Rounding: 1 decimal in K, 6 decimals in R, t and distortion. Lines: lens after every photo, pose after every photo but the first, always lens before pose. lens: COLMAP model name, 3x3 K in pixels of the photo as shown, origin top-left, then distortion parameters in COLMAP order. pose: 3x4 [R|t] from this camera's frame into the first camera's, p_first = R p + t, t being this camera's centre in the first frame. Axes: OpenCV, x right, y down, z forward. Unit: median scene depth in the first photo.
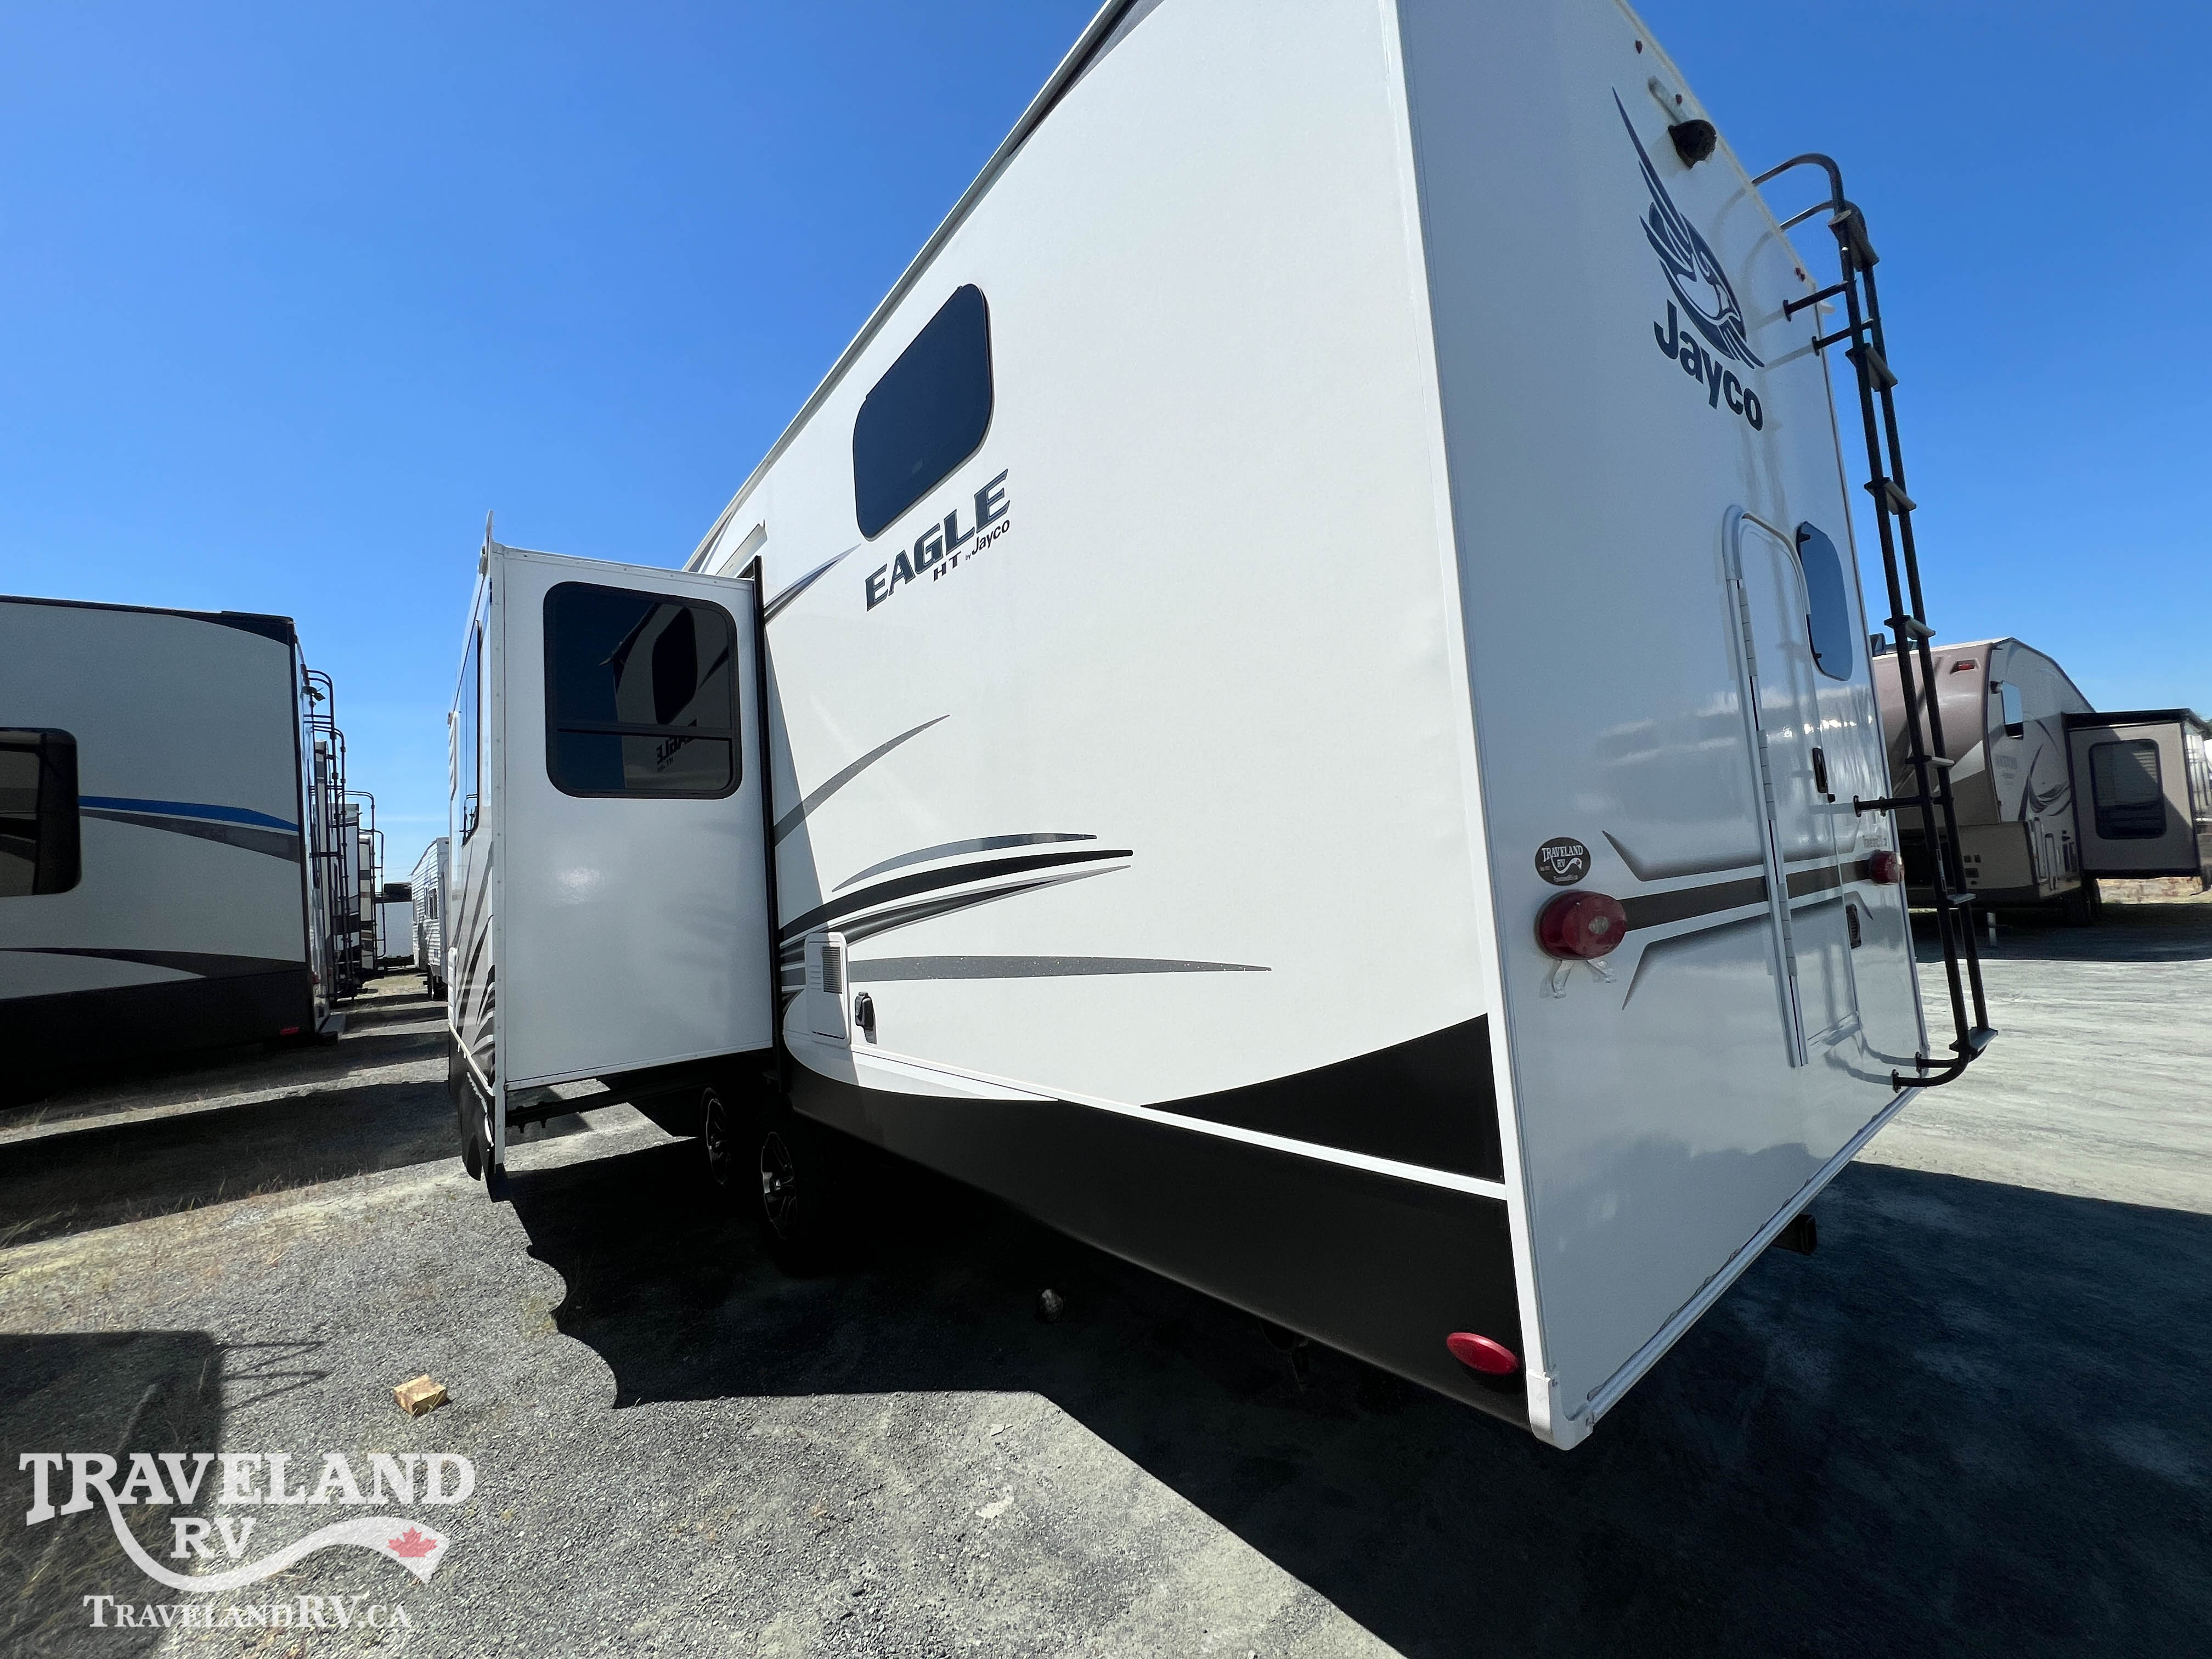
lens RADIAL K [[883.7, 0, 1105.5], [0, 883.7, 826.6], [0, 0, 1]] dist [-0.002376, 0.000210]
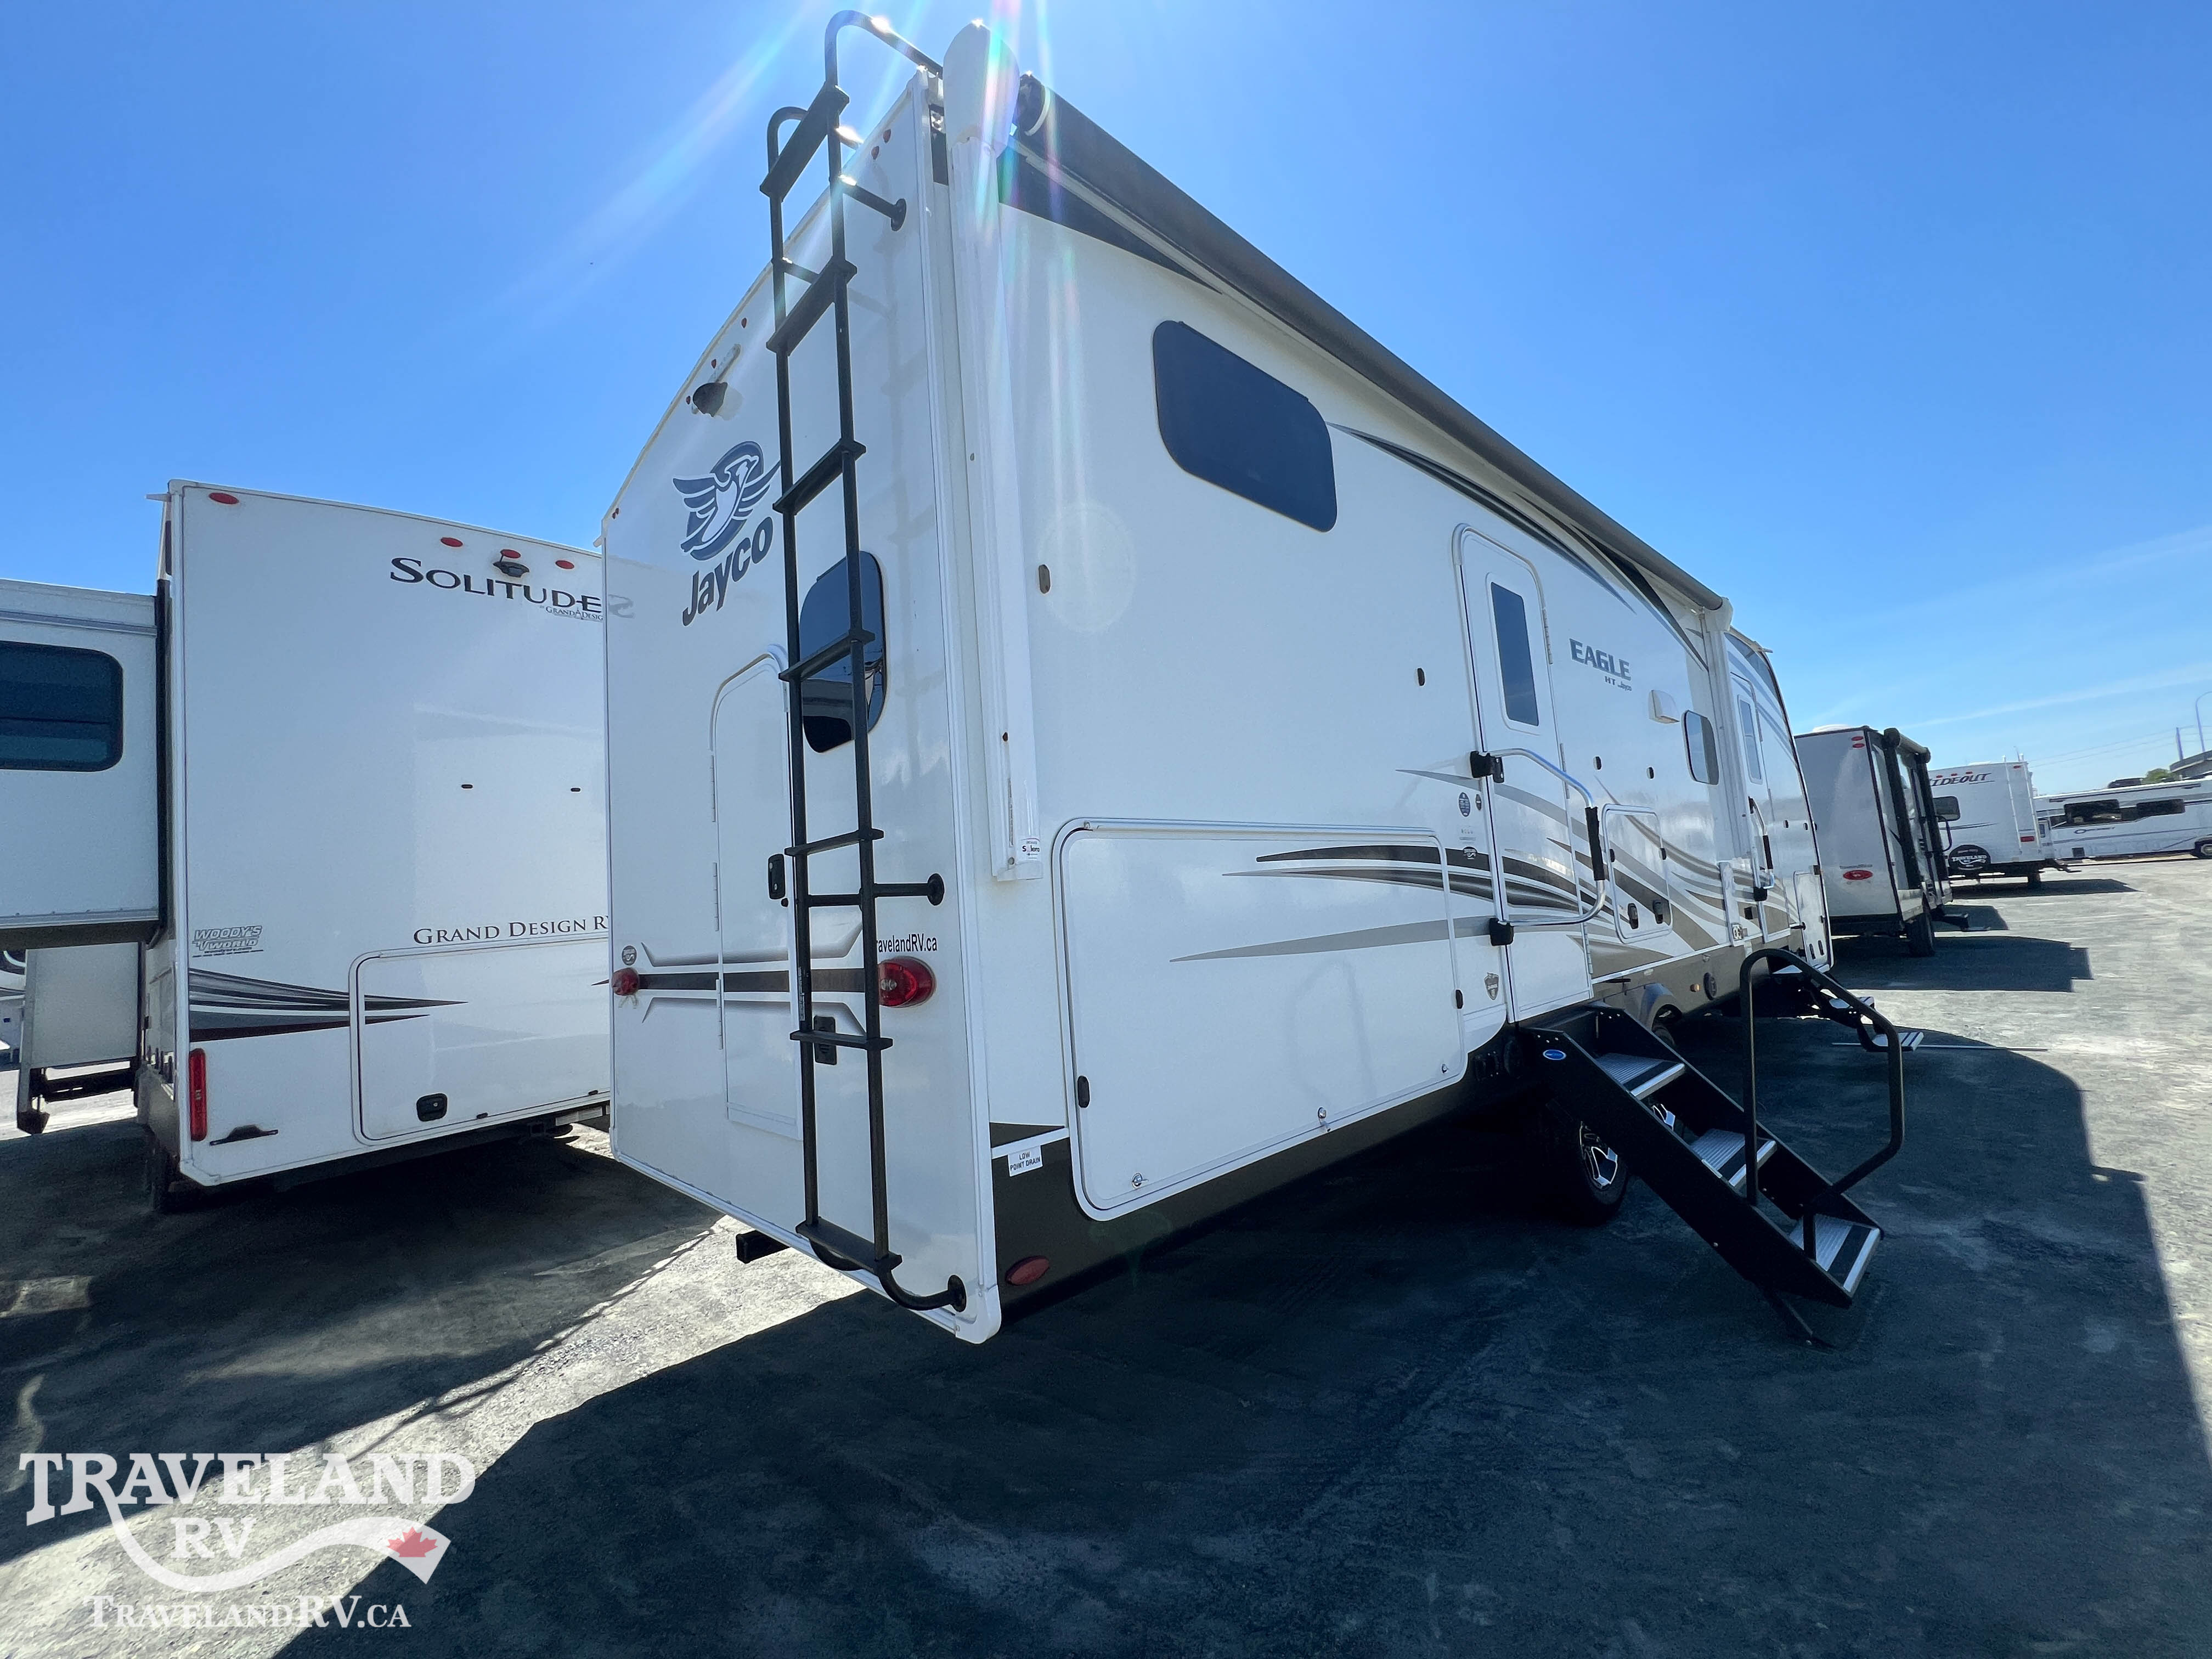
lens RADIAL K [[883.7, 0, 1105.5], [0, 883.7, 826.6], [0, 0, 1]] dist [-0.002376, 0.000210]
pose [[0.078479, -0.033599, -0.996349, 2.245514], [0.143227, 0.989443, -0.022084, -0.052989], [0.986573, -0.140971, 0.082463, 1.566590]]
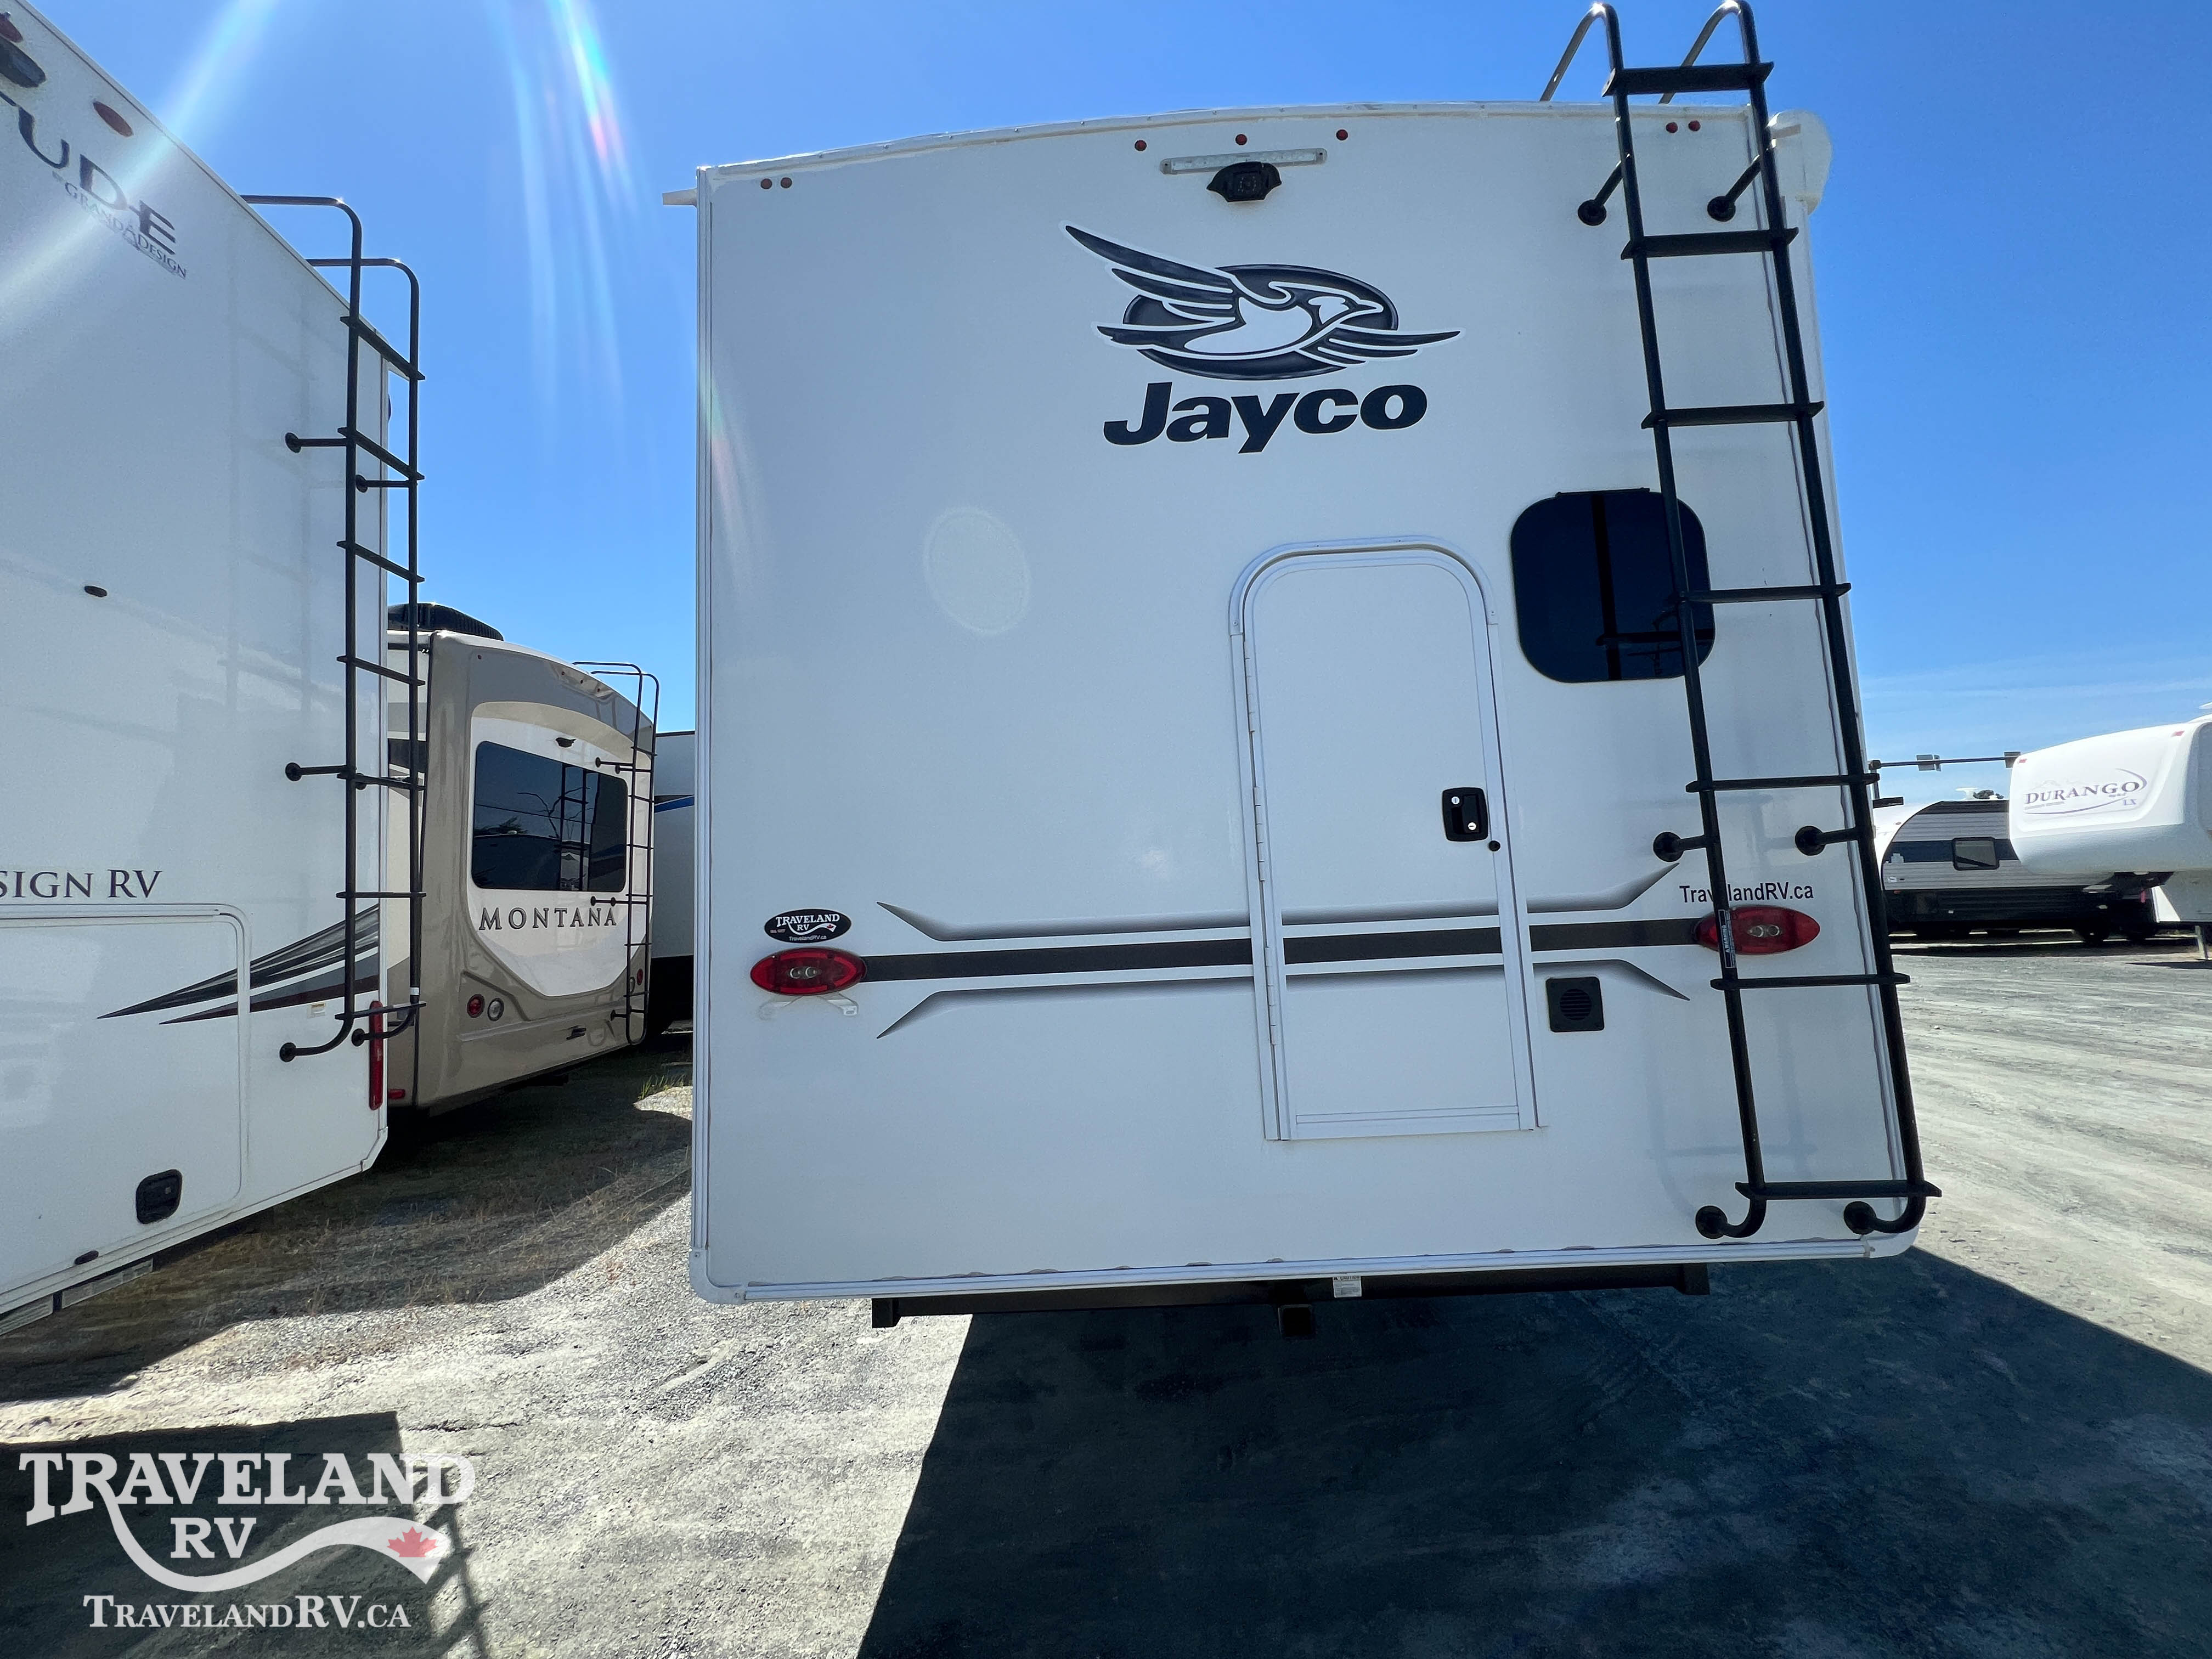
lens RADIAL K [[884.5, 0, 1102.9], [0, 884.5, 823.1], [0, 0, 1]] dist [-0.001689, -0.000002]
pose [[0.767476, -0.029275, -0.640409, 1.308121], [0.032709, 0.999444, -0.006488, -0.073571], [0.640243, -0.015968, 0.768007, 0.154696]]
